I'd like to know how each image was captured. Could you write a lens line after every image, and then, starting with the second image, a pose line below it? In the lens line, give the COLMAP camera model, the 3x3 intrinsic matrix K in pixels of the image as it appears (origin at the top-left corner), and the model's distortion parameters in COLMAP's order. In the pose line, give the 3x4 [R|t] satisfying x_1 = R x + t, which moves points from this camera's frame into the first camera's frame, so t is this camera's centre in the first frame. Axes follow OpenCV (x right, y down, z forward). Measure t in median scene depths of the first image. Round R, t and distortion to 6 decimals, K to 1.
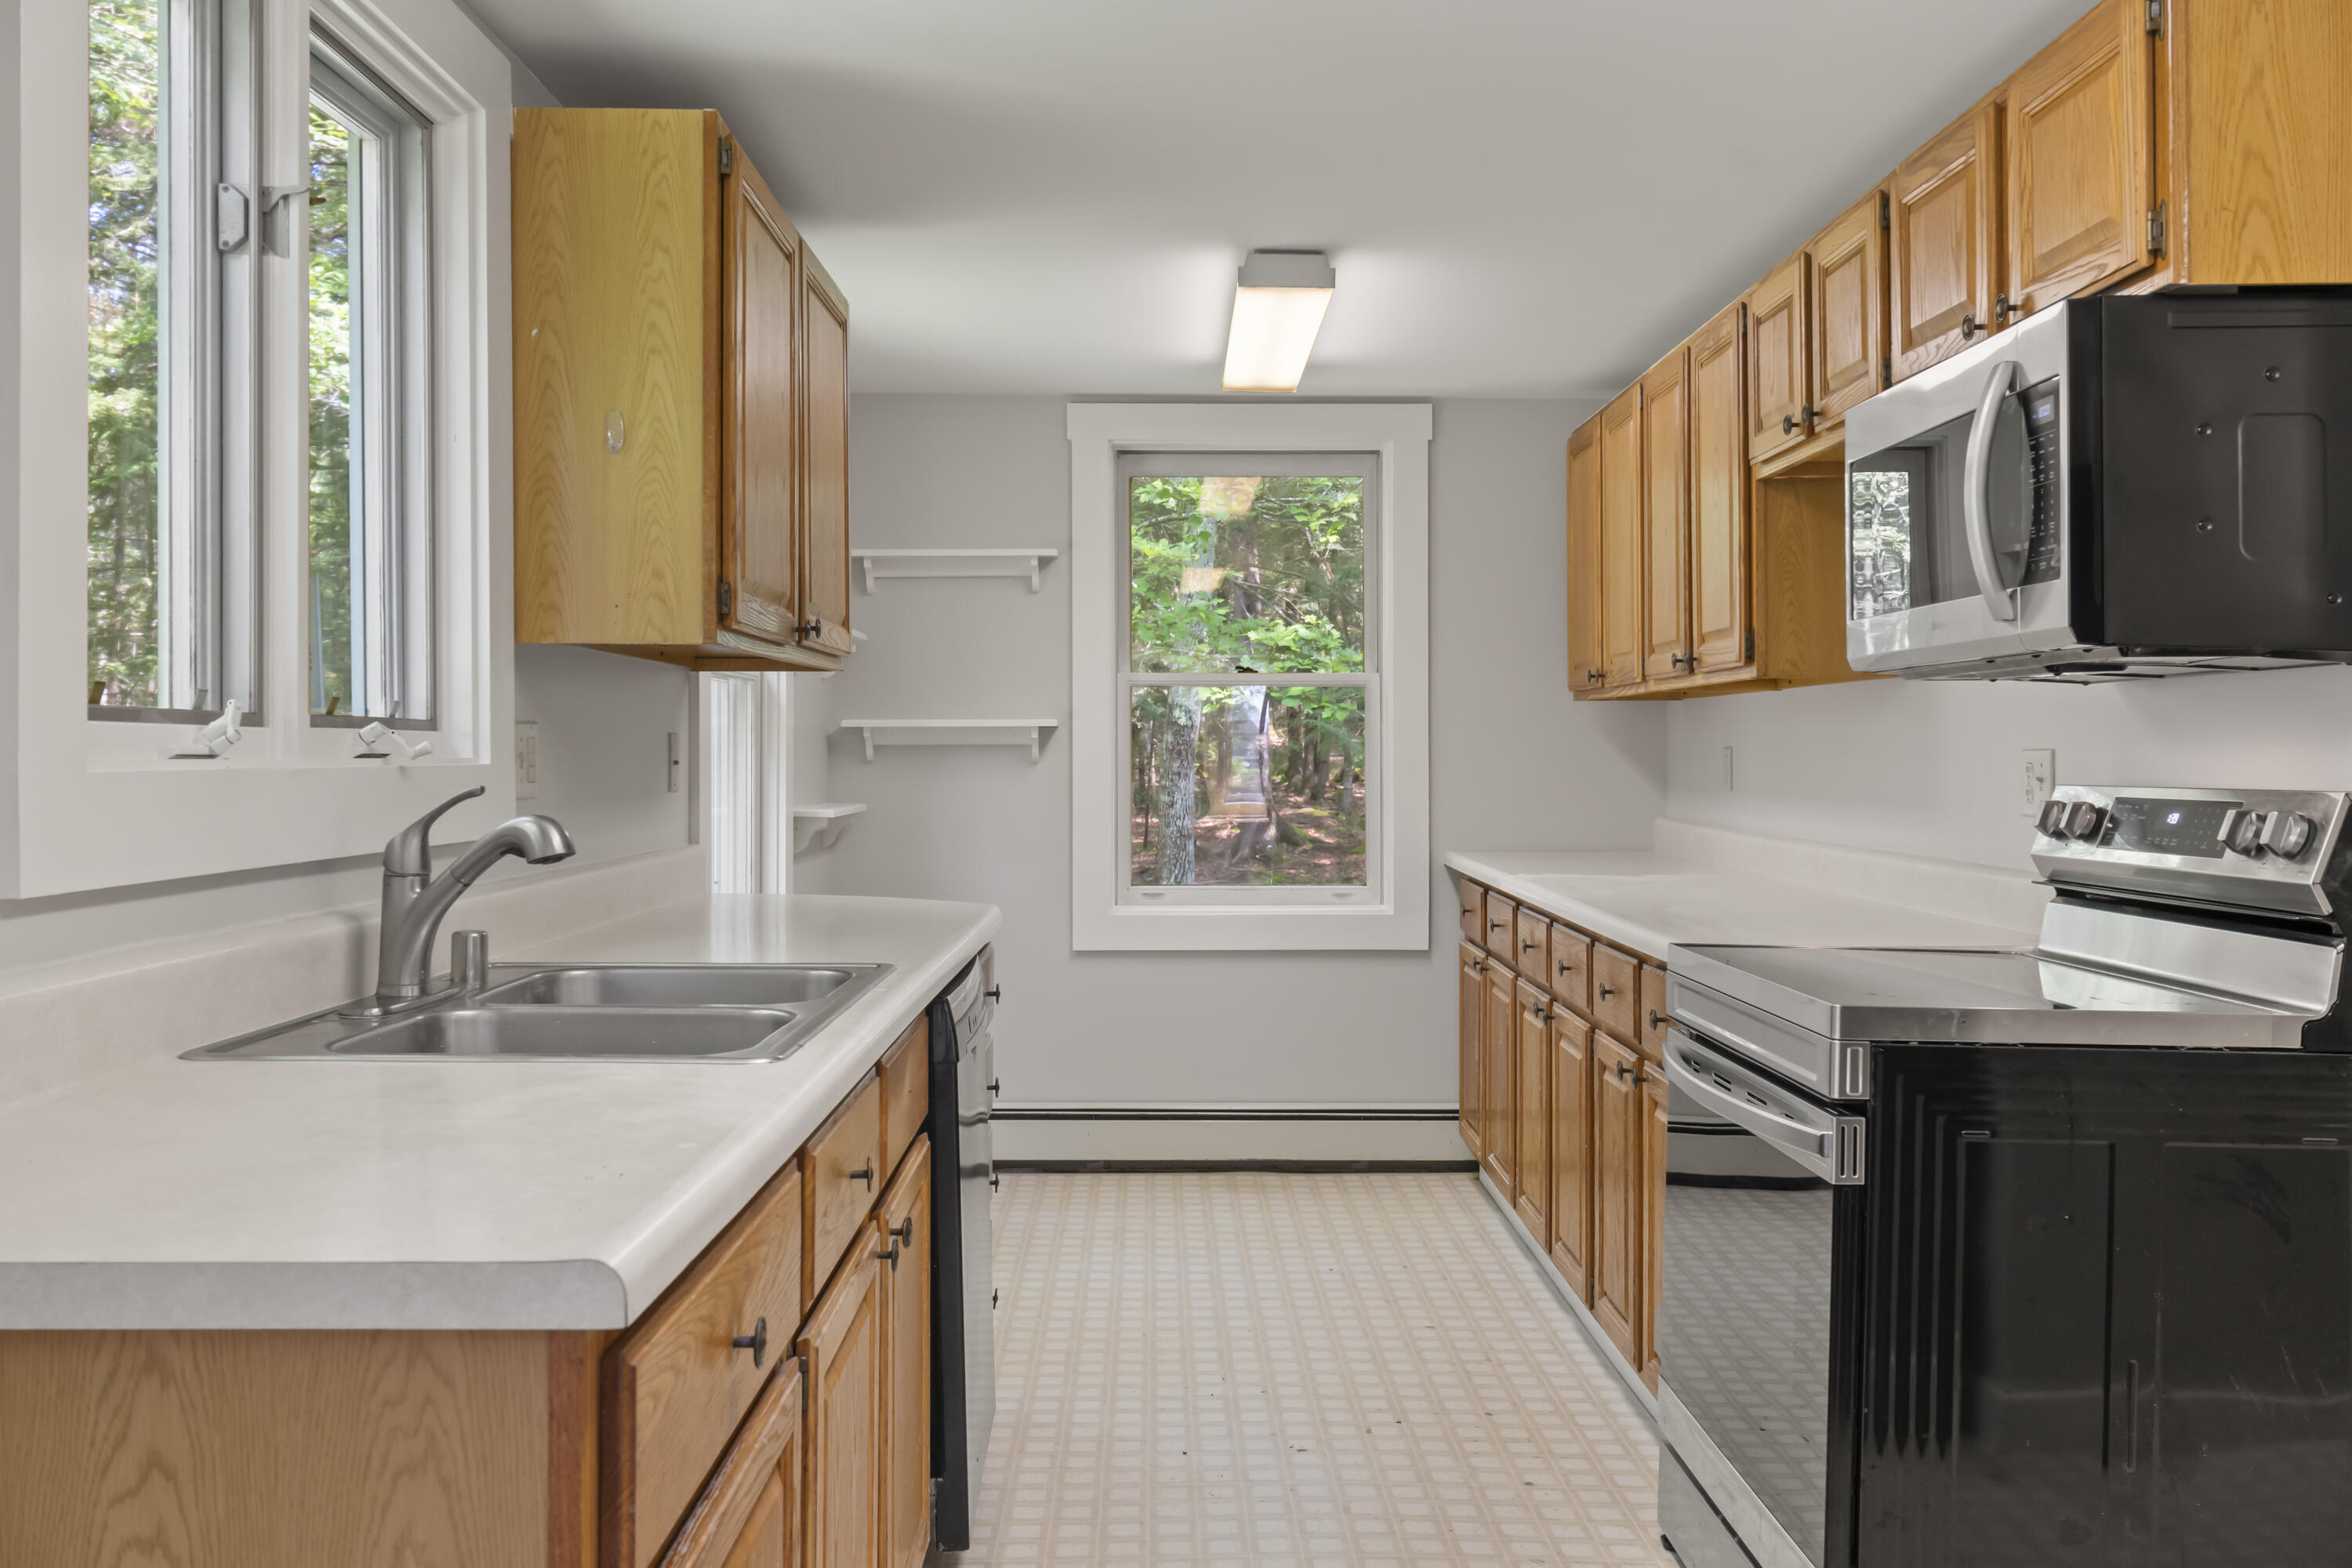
lens RADIAL K [[2008.5, 0, 1173.3], [0, 2008.5, 771.5], [0, 0, 1]] dist [0.008485, -0.003683]
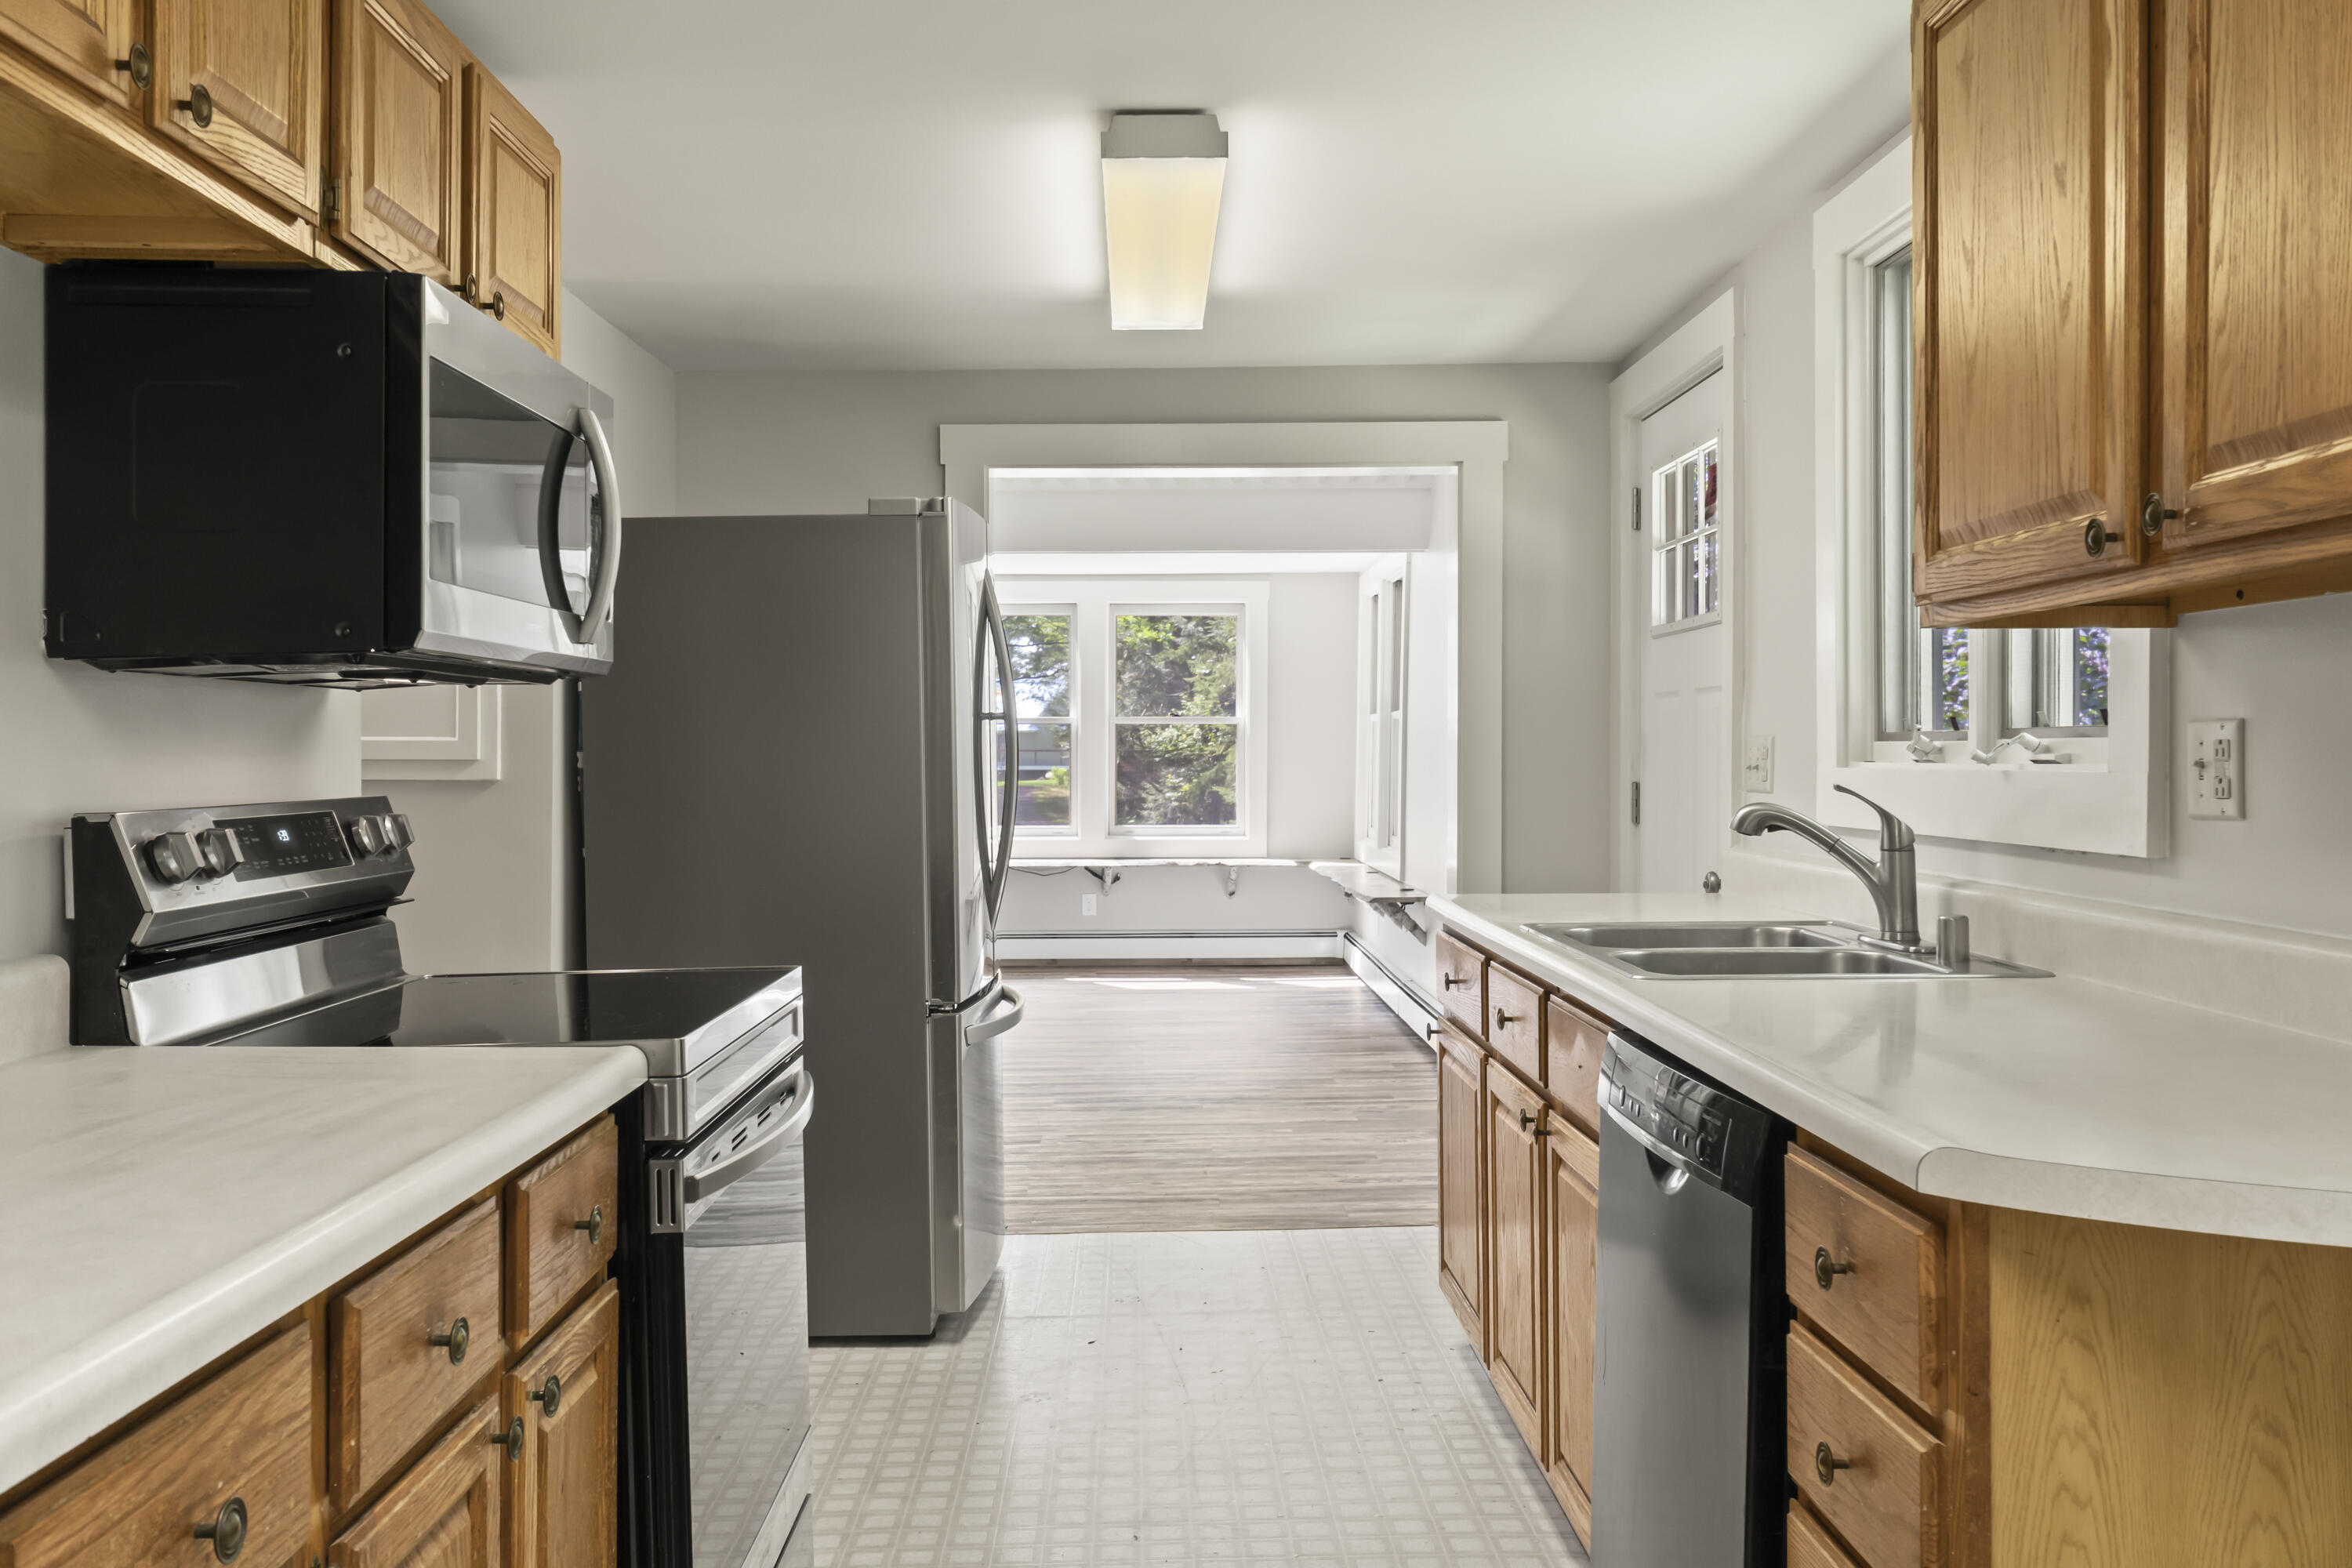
lens RADIAL K [[2008.5, 0, 1173.4], [0, 2008.5, 782.0], [0, 0, 1]] dist [0.008485, -0.003683]
pose [[-0.999963, 0.002609, -0.008223, 0.072814], [0.002433, 0.999768, 0.021386, -0.015765], [0.008277, 0.021365, -0.999737, 1.508457]]
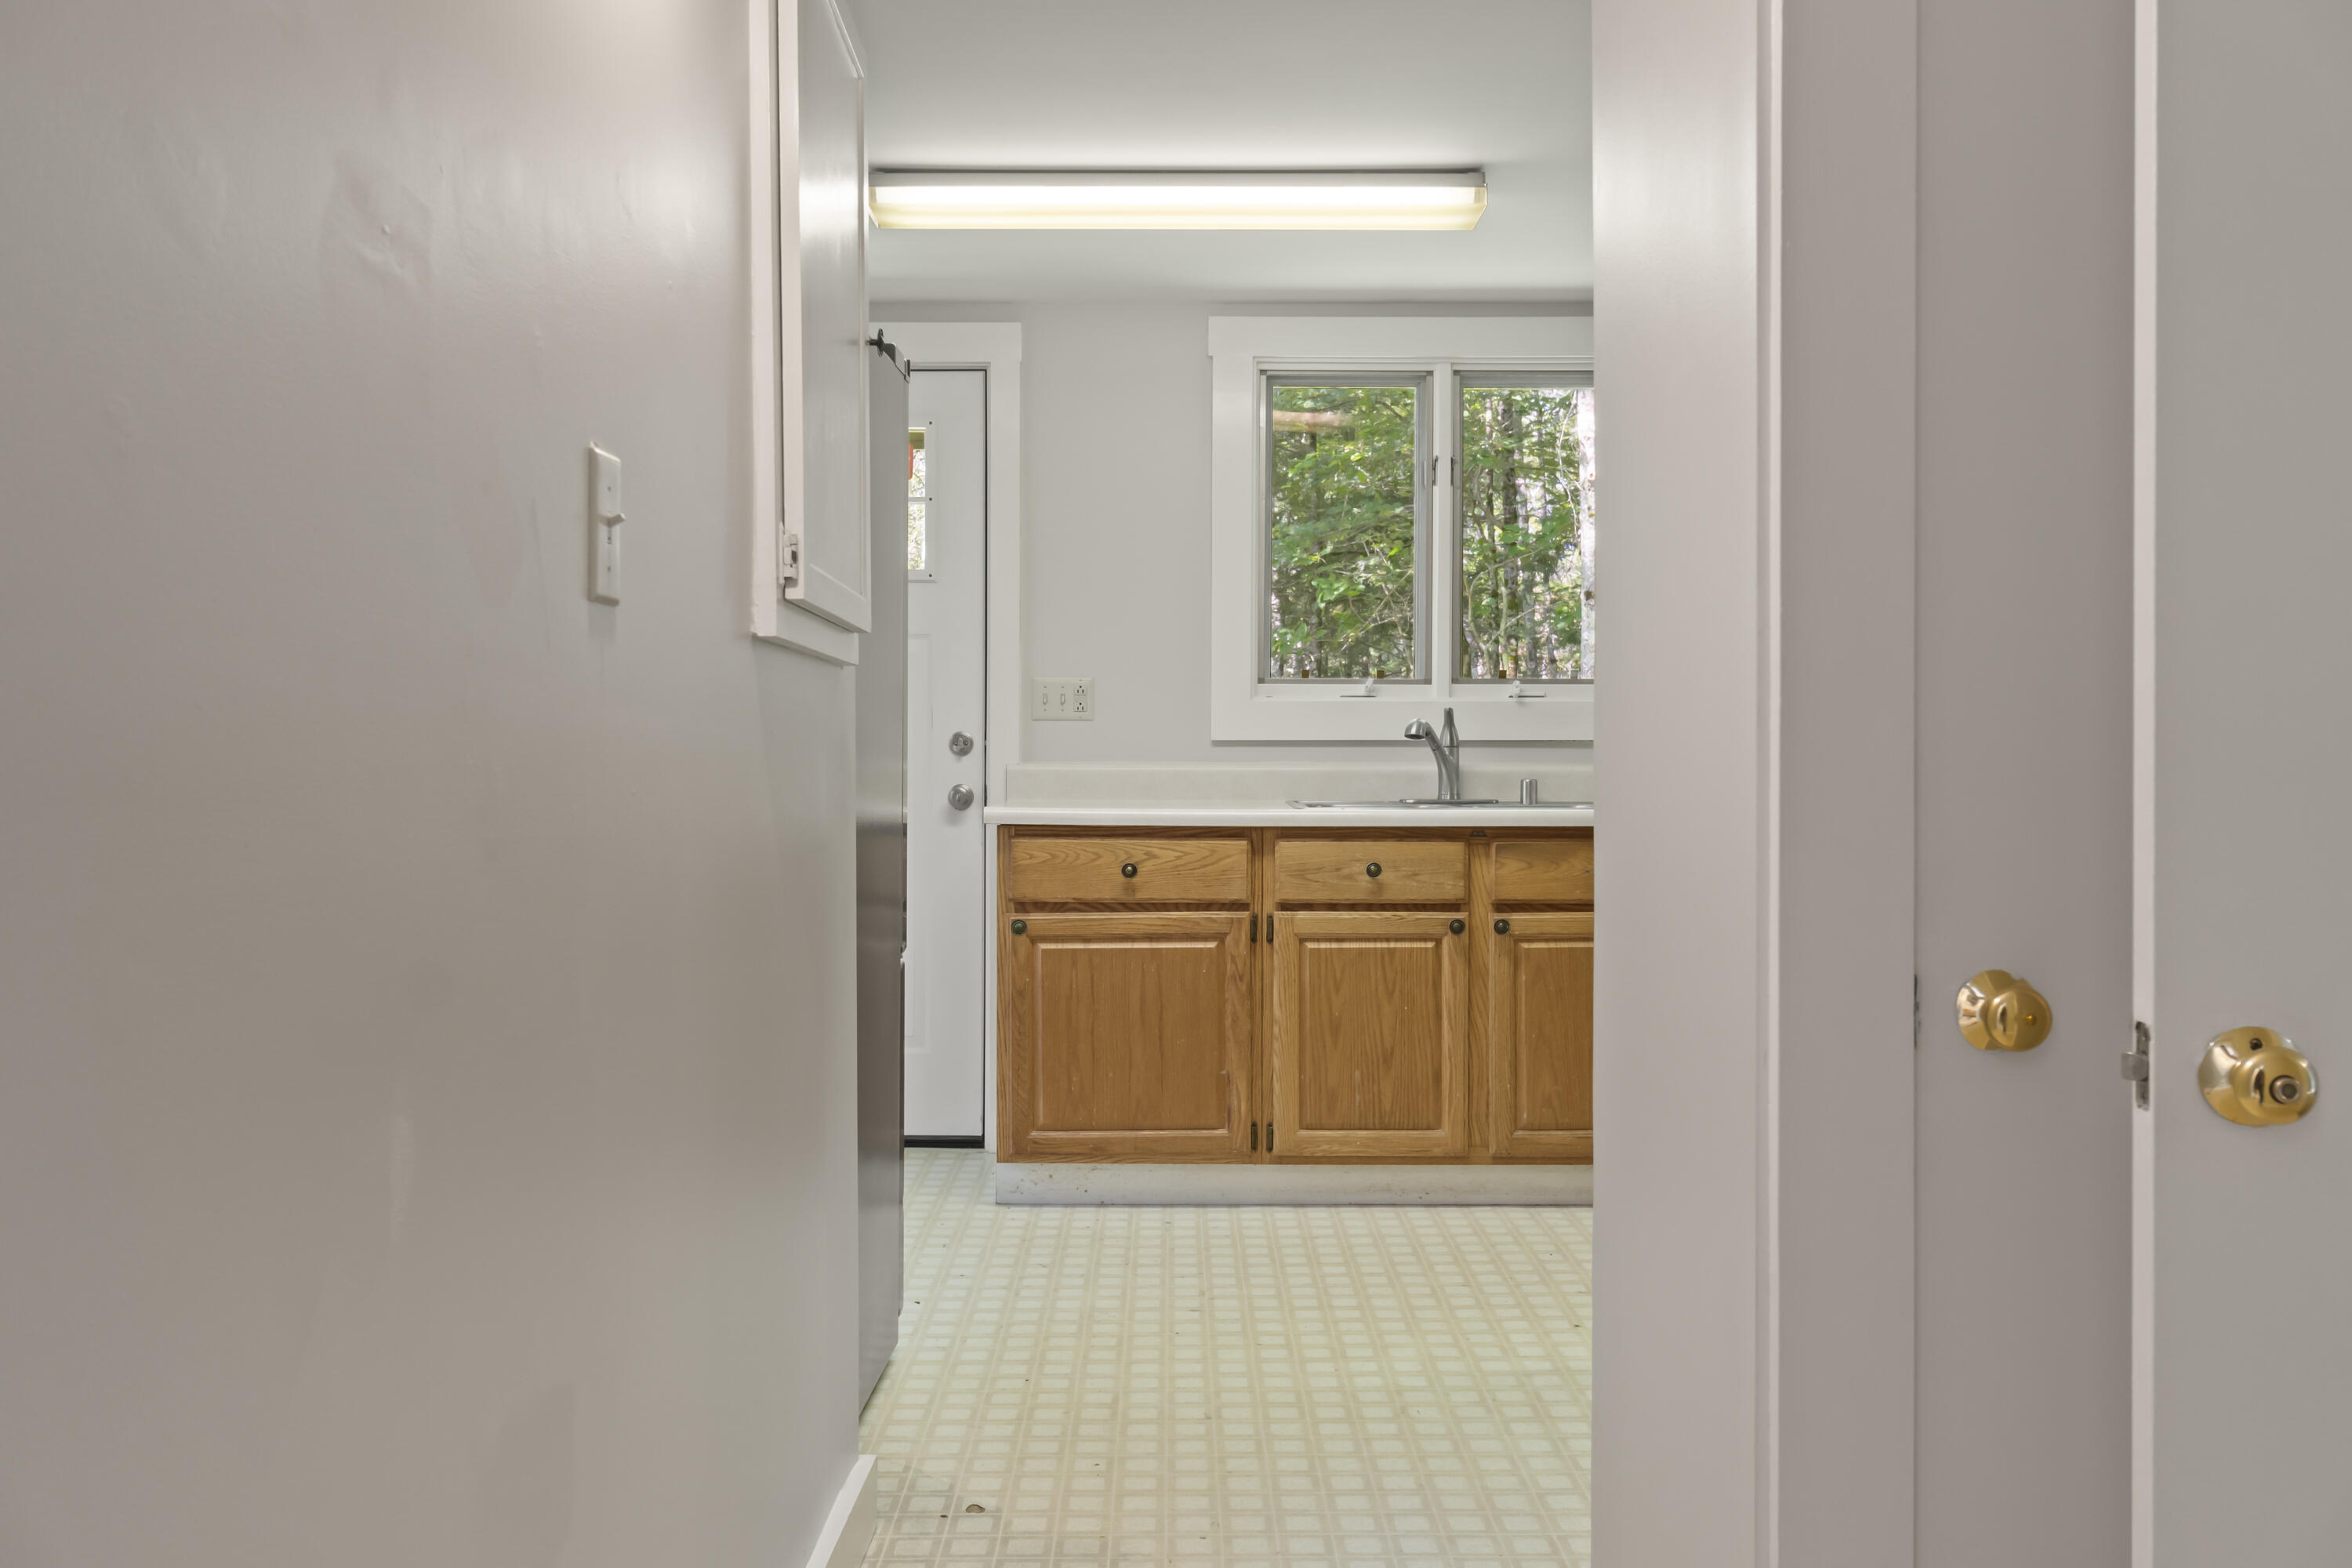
lens RADIAL K [[2008.5, 0, 1181.2], [0, 2008.5, 784.5], [0, 0, 1]] dist [0.008485, -0.003683]
pose [[-0.019148, 0.010974, -0.999756, 1.193720], [-0.012100, 0.999864, 0.011207, 0.044287], [0.999743, 0.012312, -0.019012, 0.487038]]
